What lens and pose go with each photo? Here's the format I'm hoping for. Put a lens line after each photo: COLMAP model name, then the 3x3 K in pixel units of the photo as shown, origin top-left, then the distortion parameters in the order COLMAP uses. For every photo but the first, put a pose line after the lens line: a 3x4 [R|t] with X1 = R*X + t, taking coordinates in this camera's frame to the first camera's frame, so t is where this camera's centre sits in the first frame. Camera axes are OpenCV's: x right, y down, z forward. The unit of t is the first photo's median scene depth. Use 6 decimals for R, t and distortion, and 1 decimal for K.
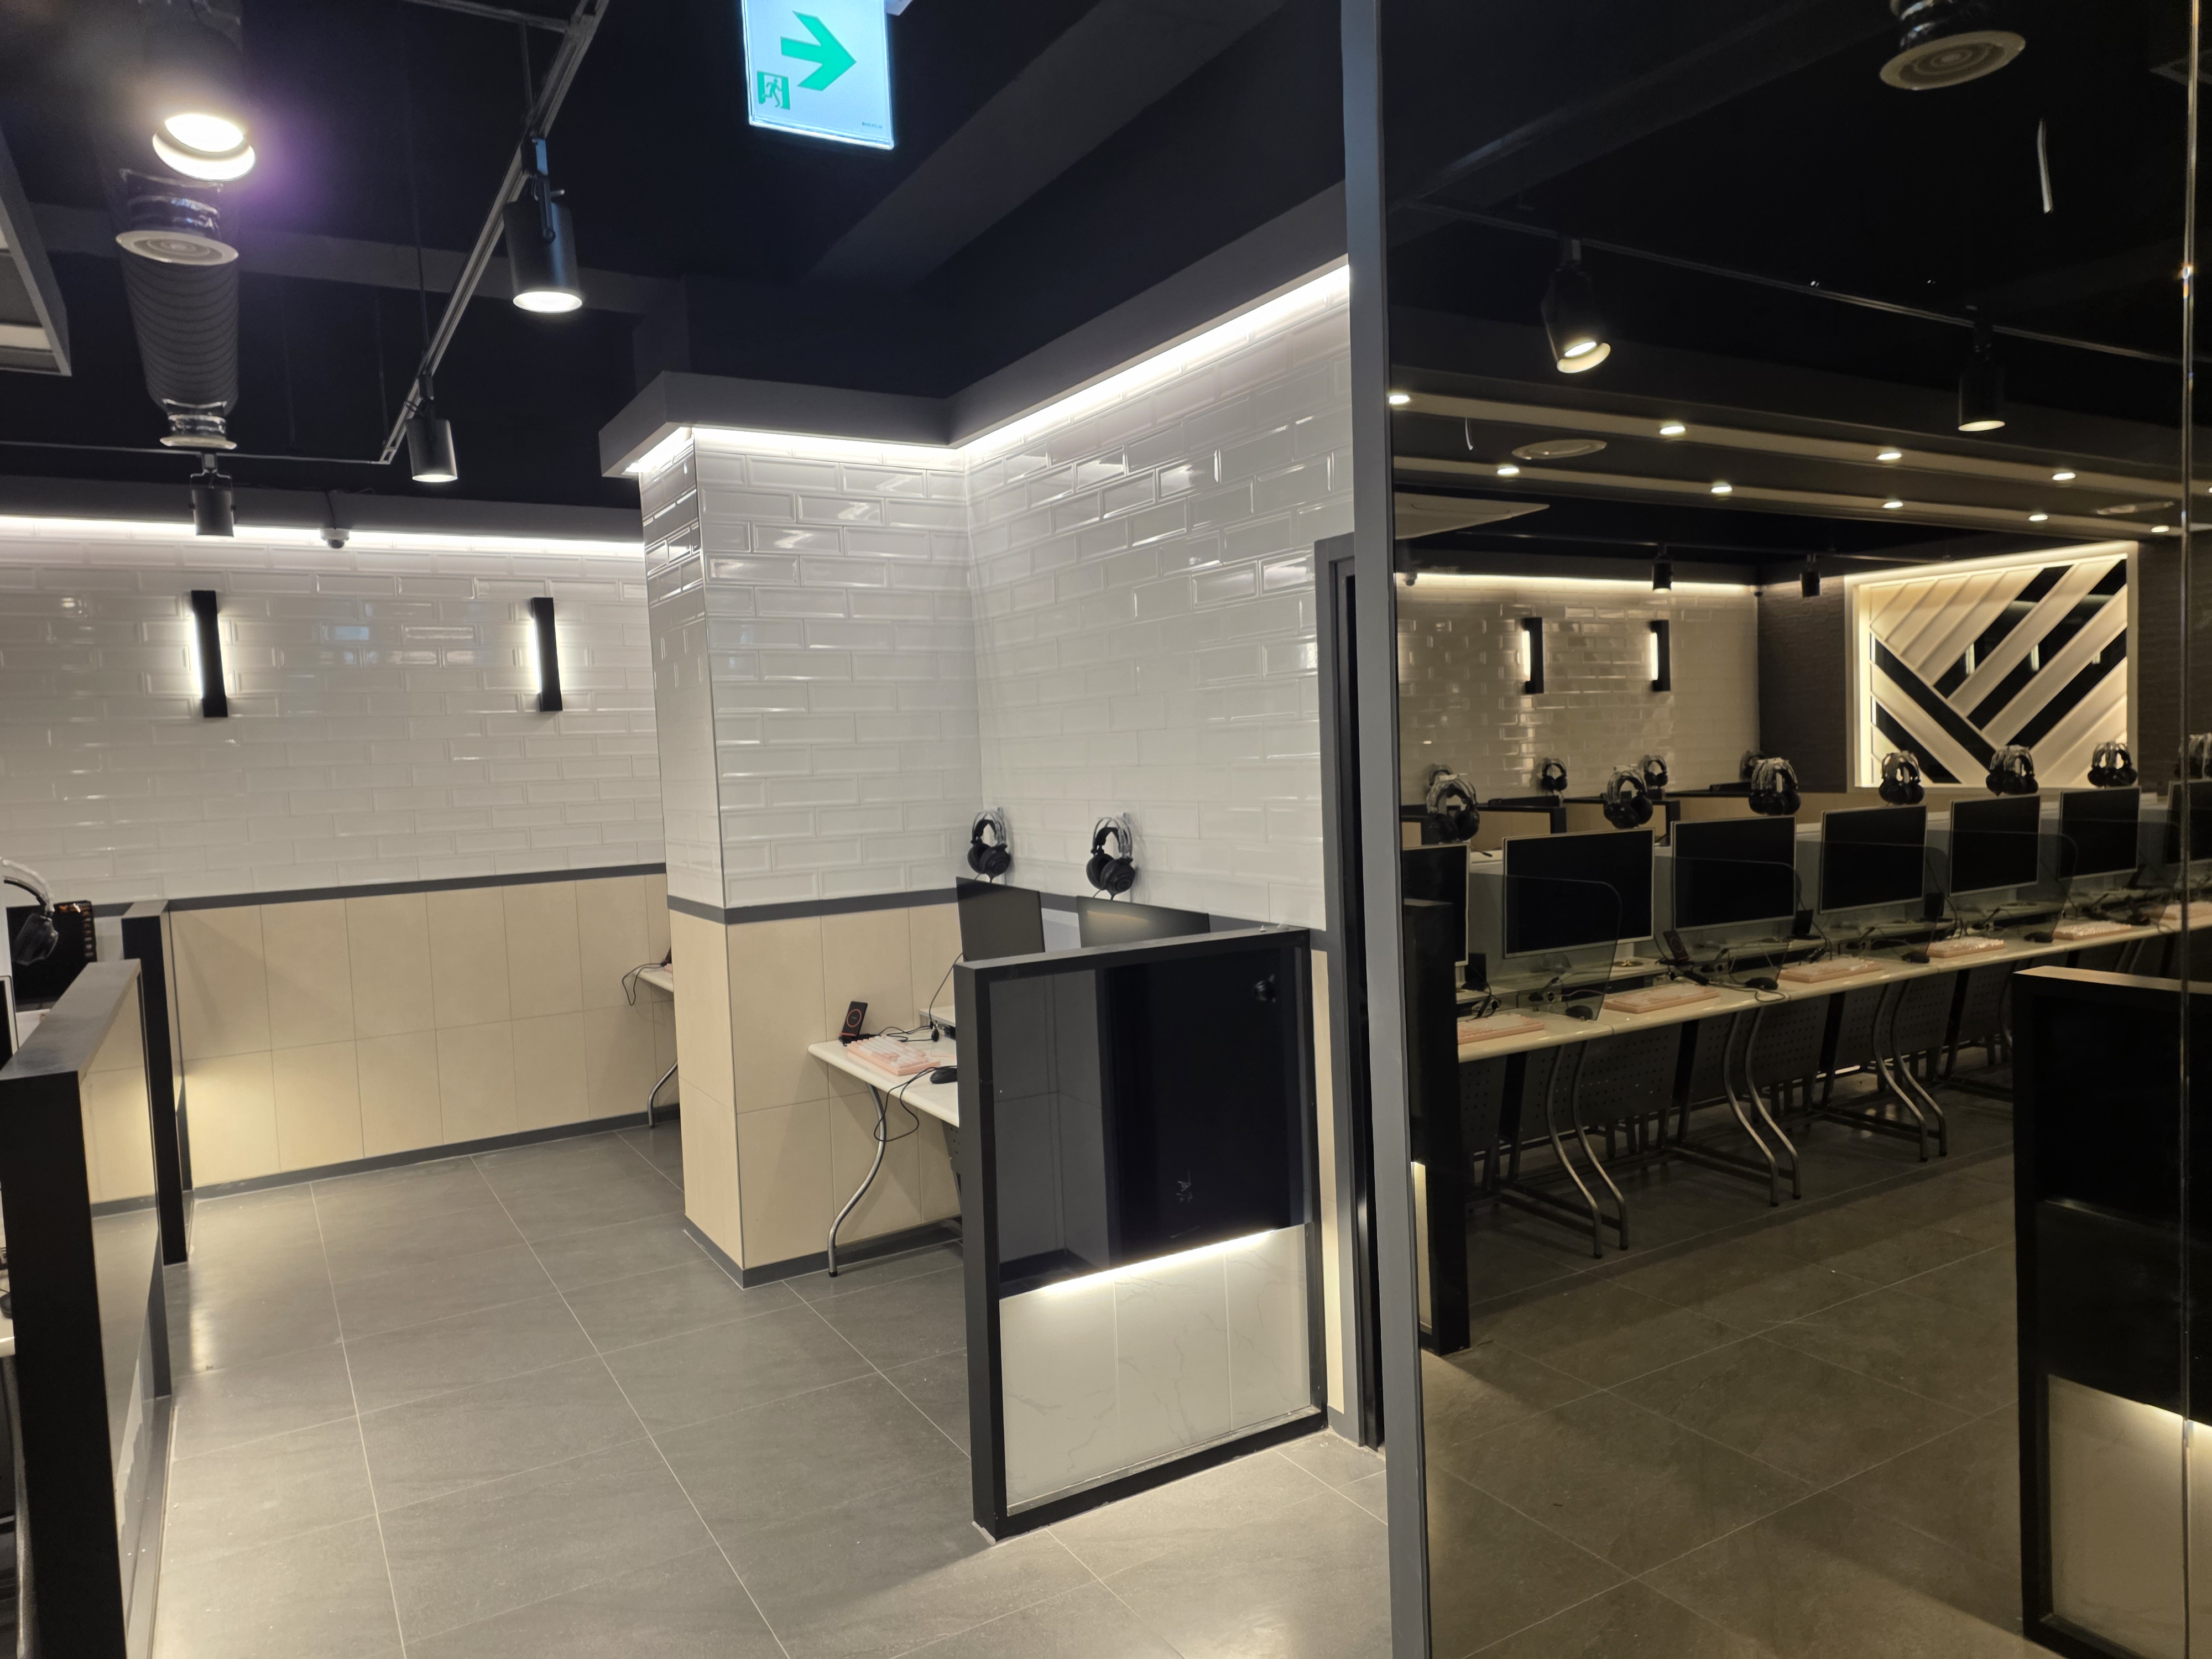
lens RADIAL K [[1469.7, 0, 1123.8], [0, 1469.7, 836.9], [0, 0, 1]] dist [0.029327, -0.001790]
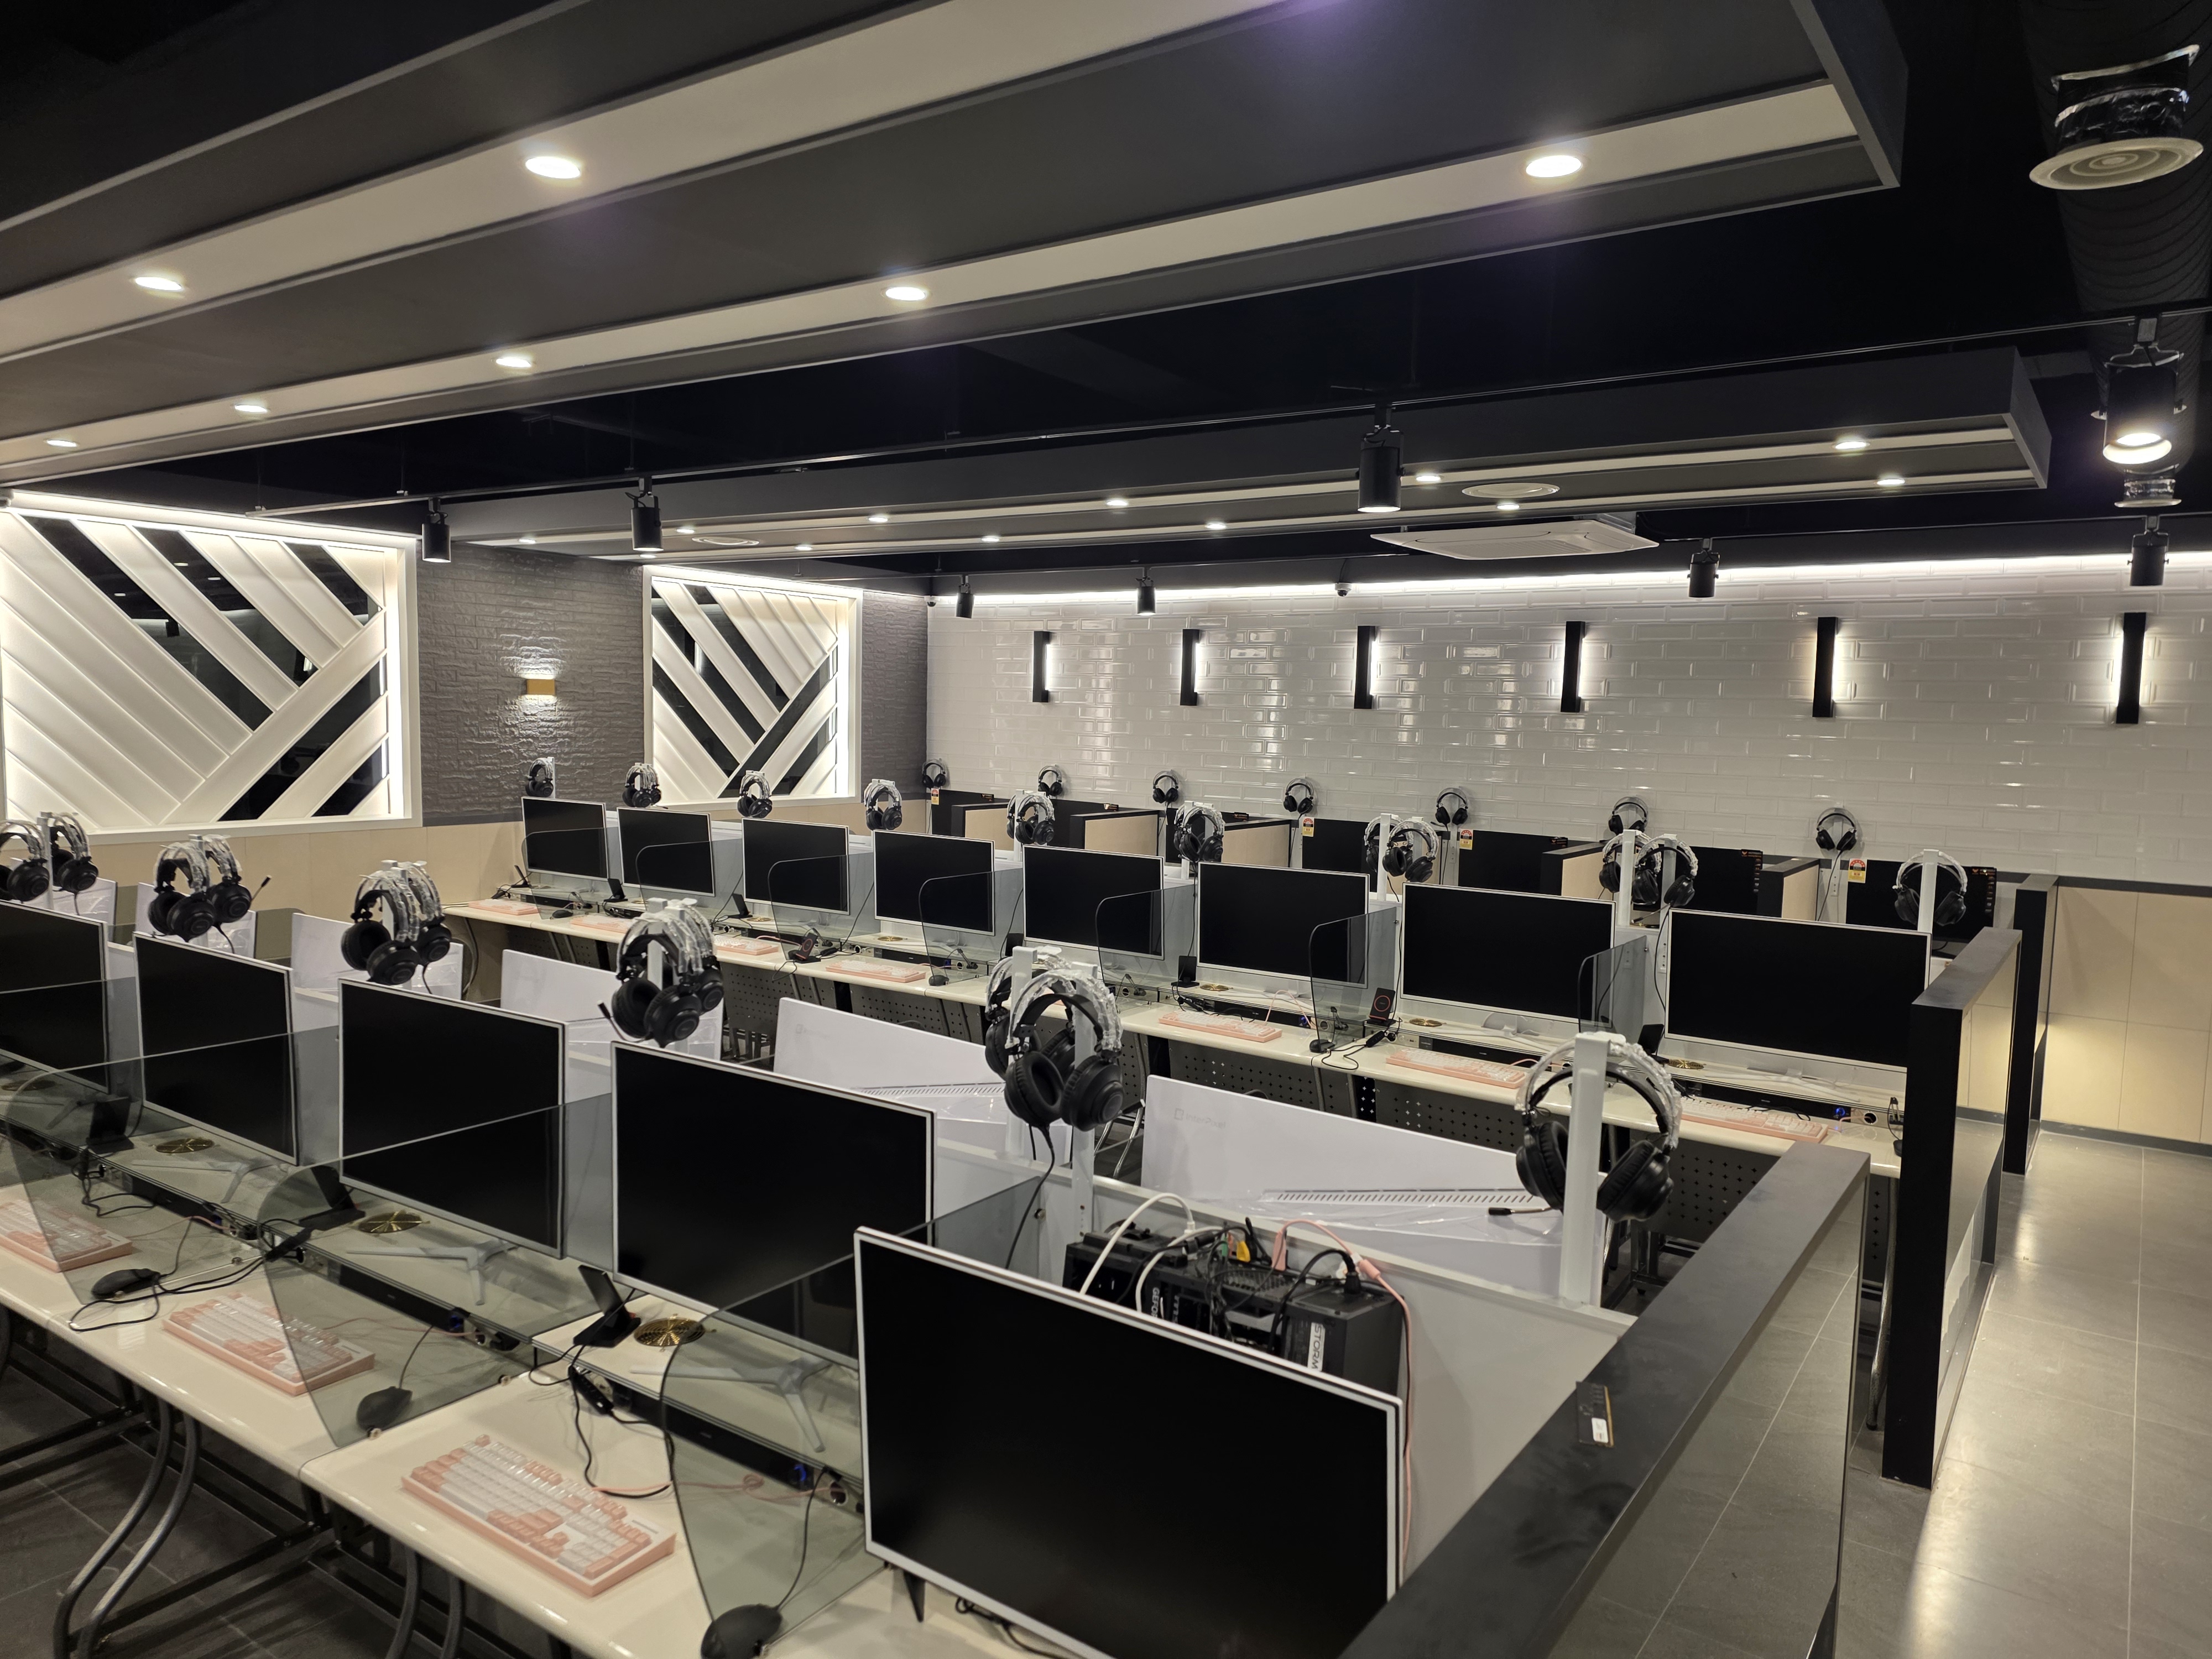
lens RADIAL K [[1469.7, 0, 1123.8], [0, 1469.7, 836.9], [0, 0, 1]] dist [0.029327, -0.001790]
pose [[0.406620, 0.136205, -0.903387, 0.127572], [-0.096771, 0.989683, 0.105659, -0.044845], [0.908458, 0.044459, 0.415605, -0.180208]]
